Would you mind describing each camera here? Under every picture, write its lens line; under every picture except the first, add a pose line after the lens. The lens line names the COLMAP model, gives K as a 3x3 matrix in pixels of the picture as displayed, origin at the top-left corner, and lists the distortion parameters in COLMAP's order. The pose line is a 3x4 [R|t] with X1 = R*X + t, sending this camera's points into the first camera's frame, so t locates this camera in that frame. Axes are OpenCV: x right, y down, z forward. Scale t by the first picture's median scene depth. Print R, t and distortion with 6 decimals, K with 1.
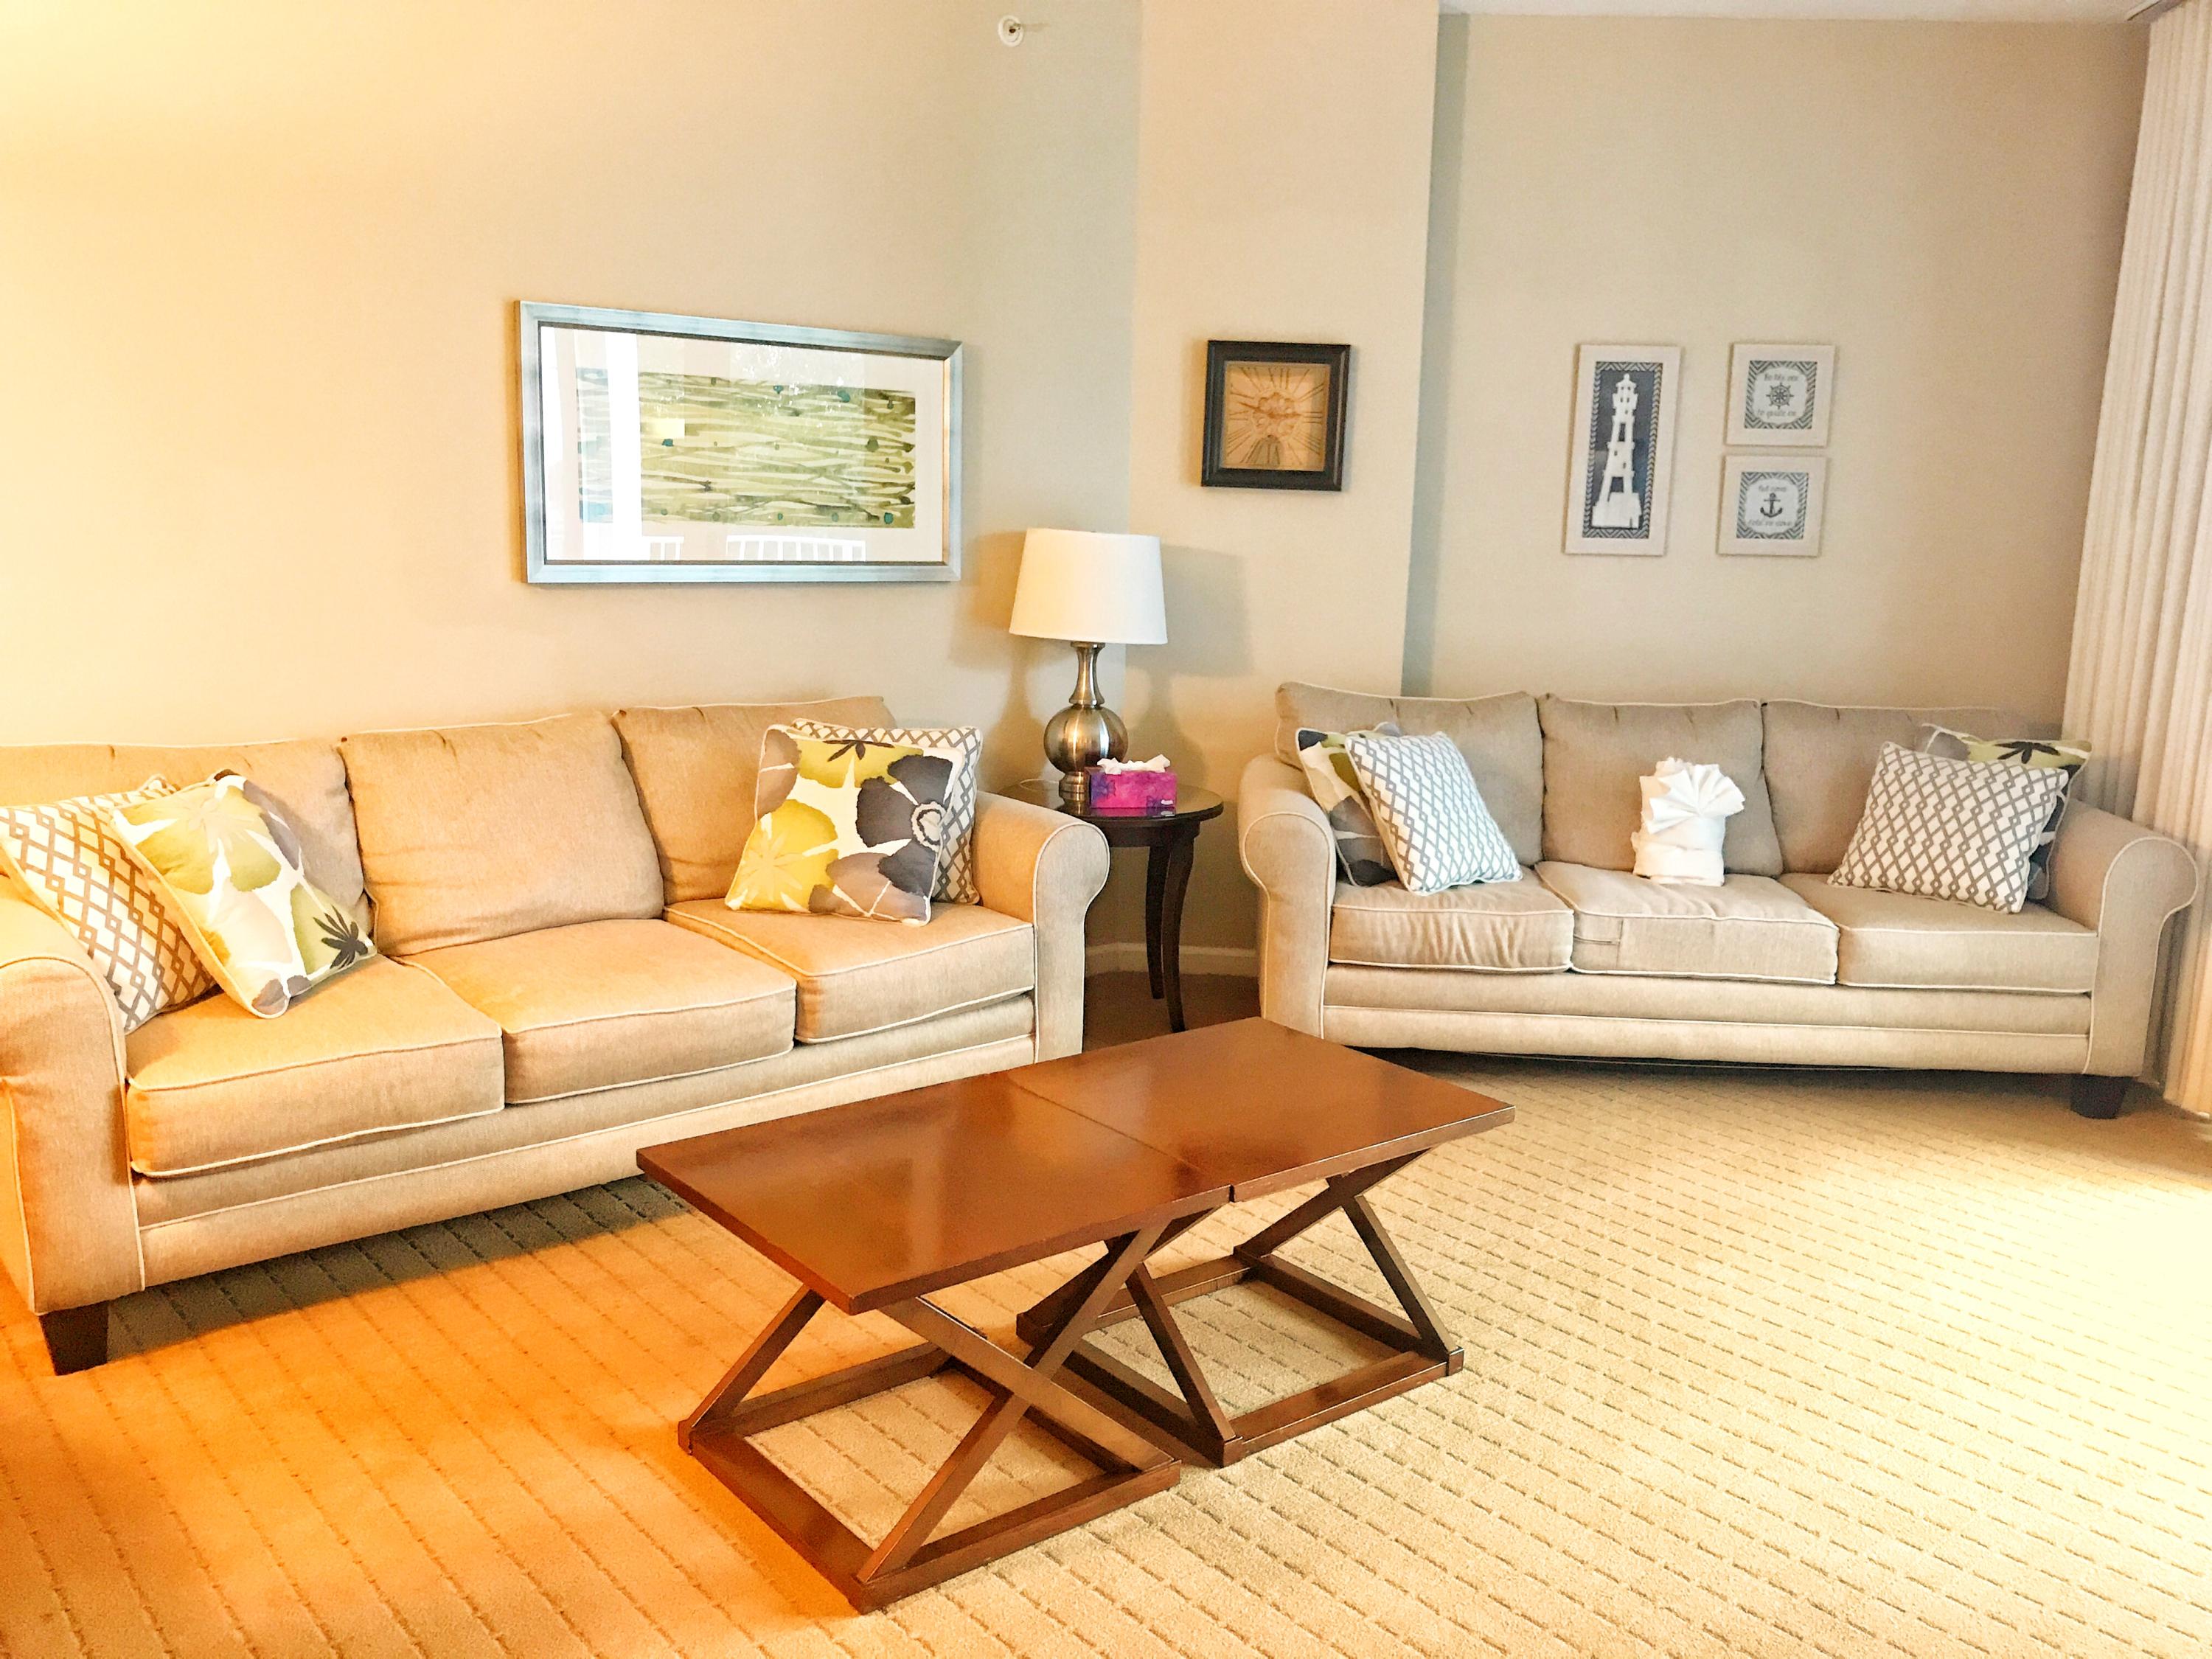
lens RADIAL K [[1807.4, 0, 1111.3], [0, 1807.4, 837.2], [0, 0, 1]] dist [0.094600, -0.402689]
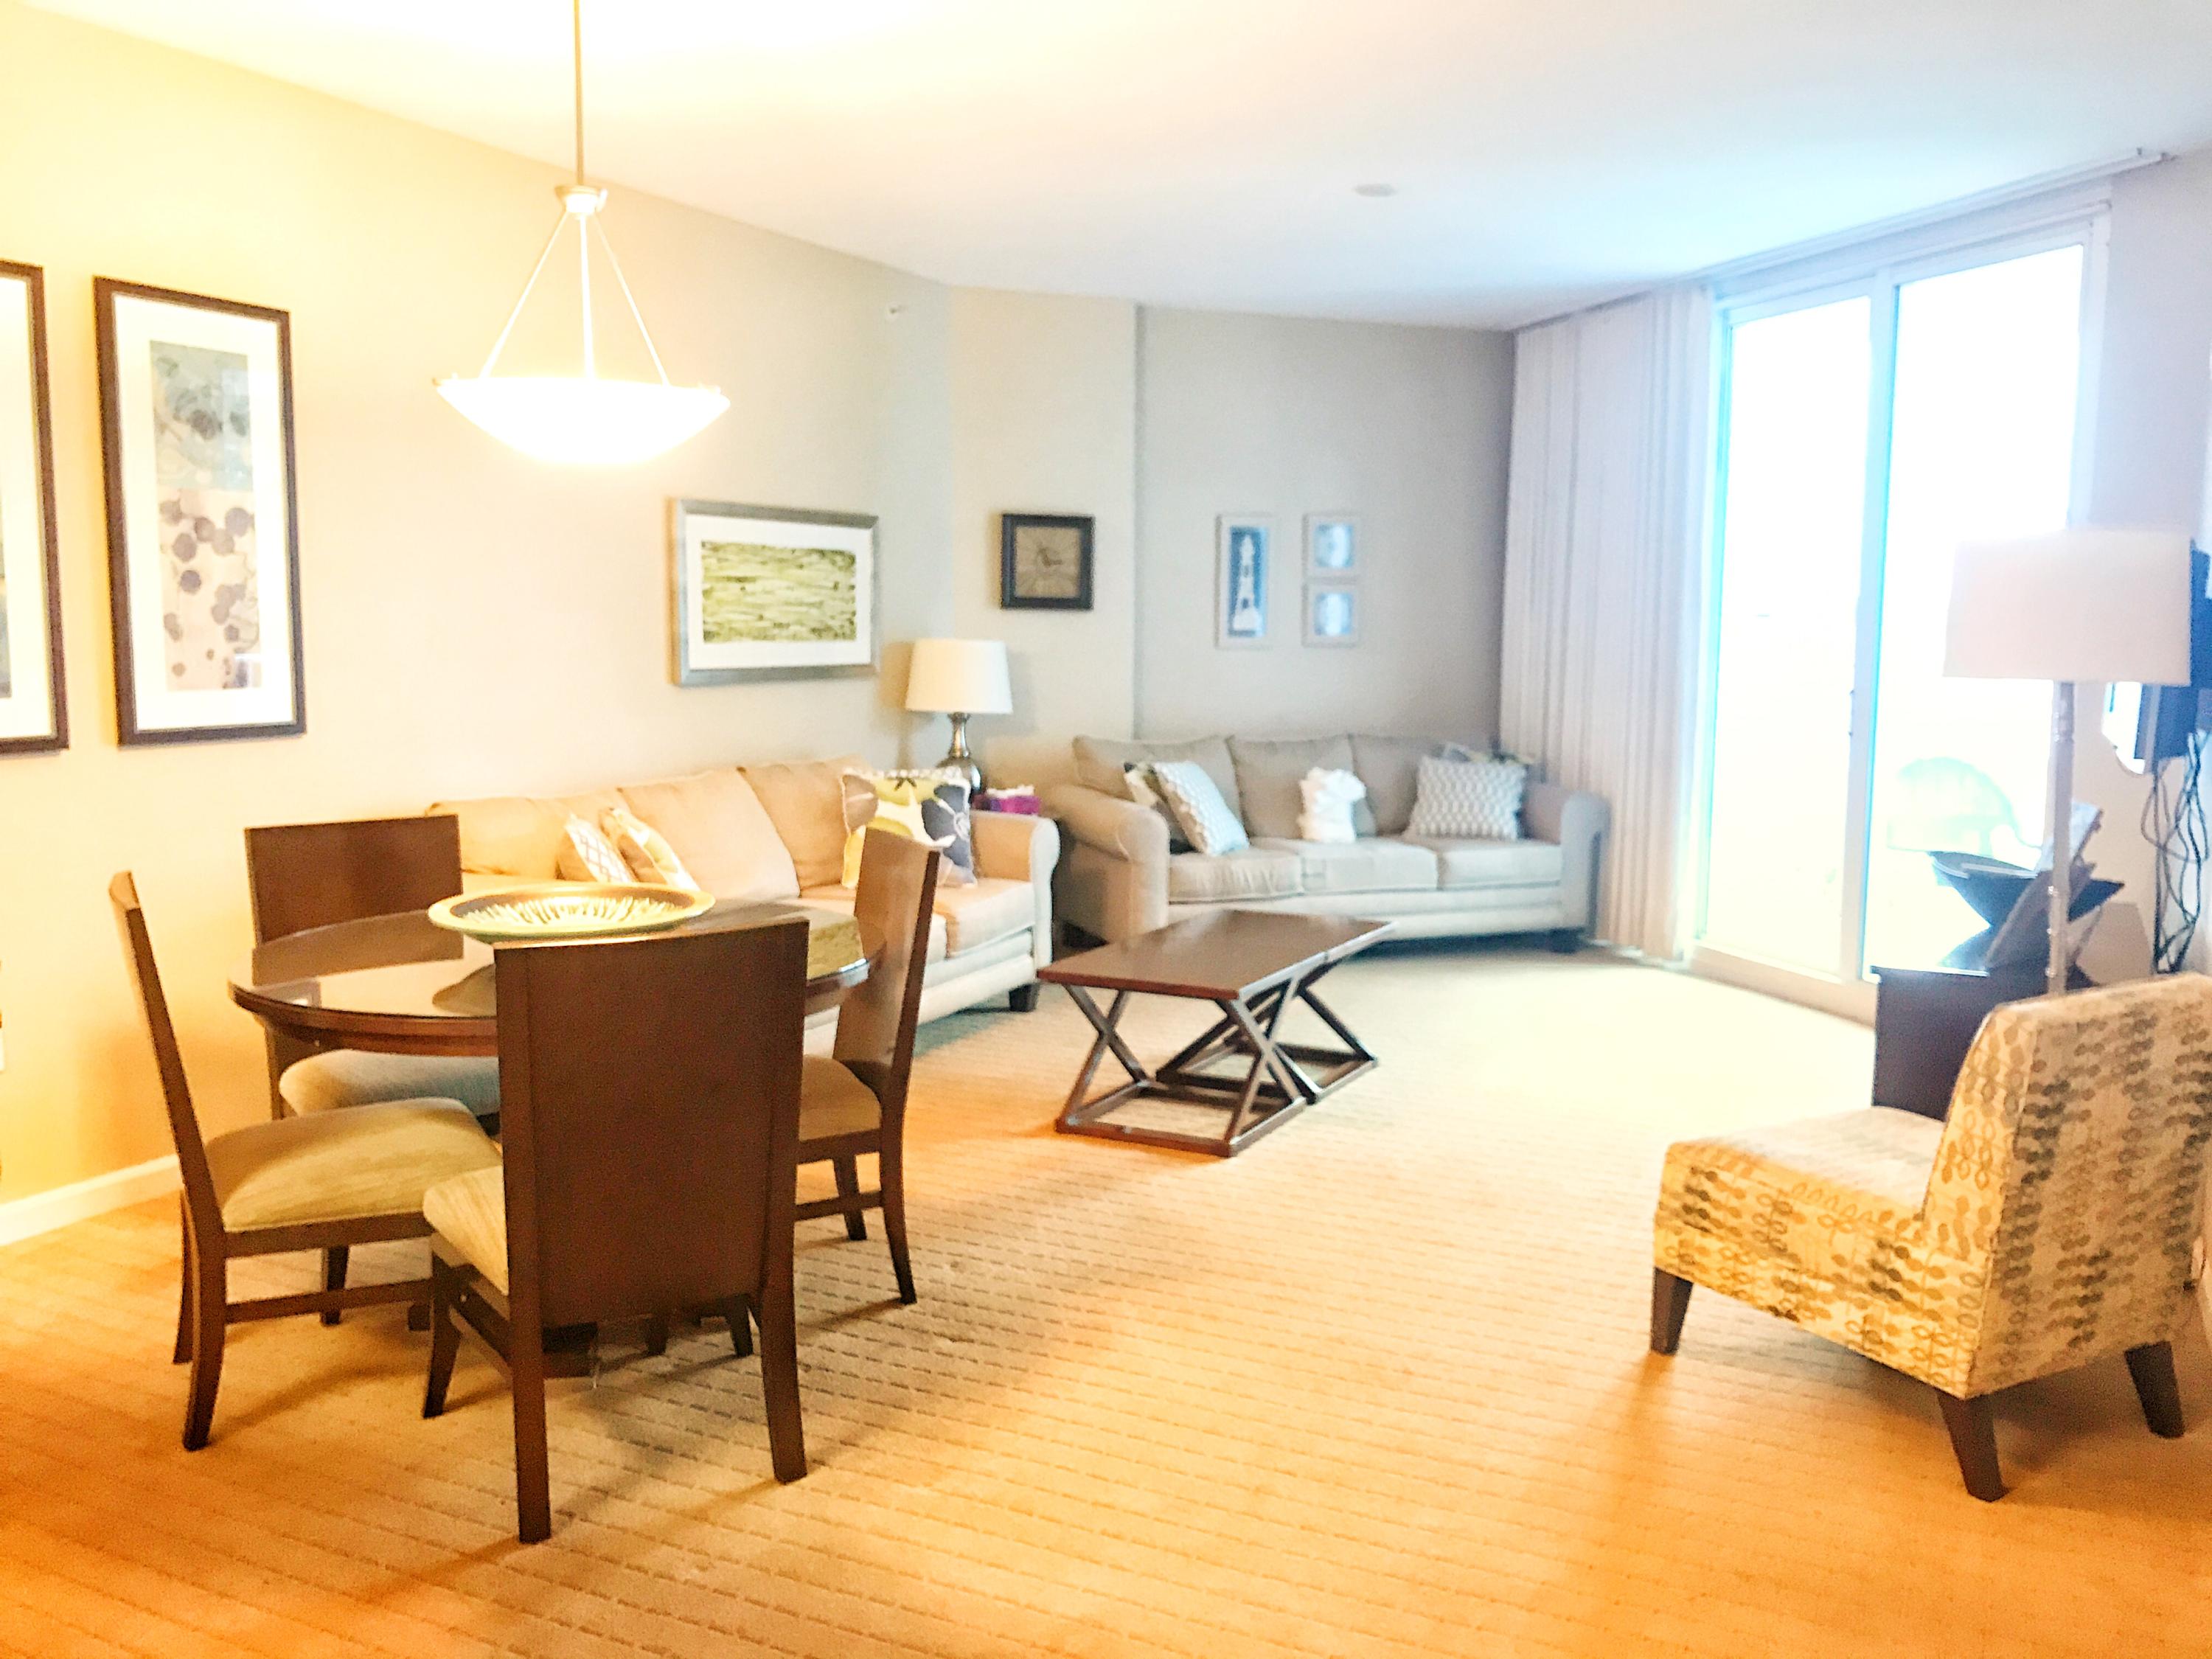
lens RADIAL K [[1829.4, 0, 1113.1], [0, 1829.4, 826.8], [0, 0, 1]] dist [-0.007297, -0.004038]
pose [[0.915428, -0.065963, 0.397038, -0.523224], [0.090047, 0.995039, -0.042303, 0.062367], [-0.392278, 0.074477, 0.916827, -0.439017]]
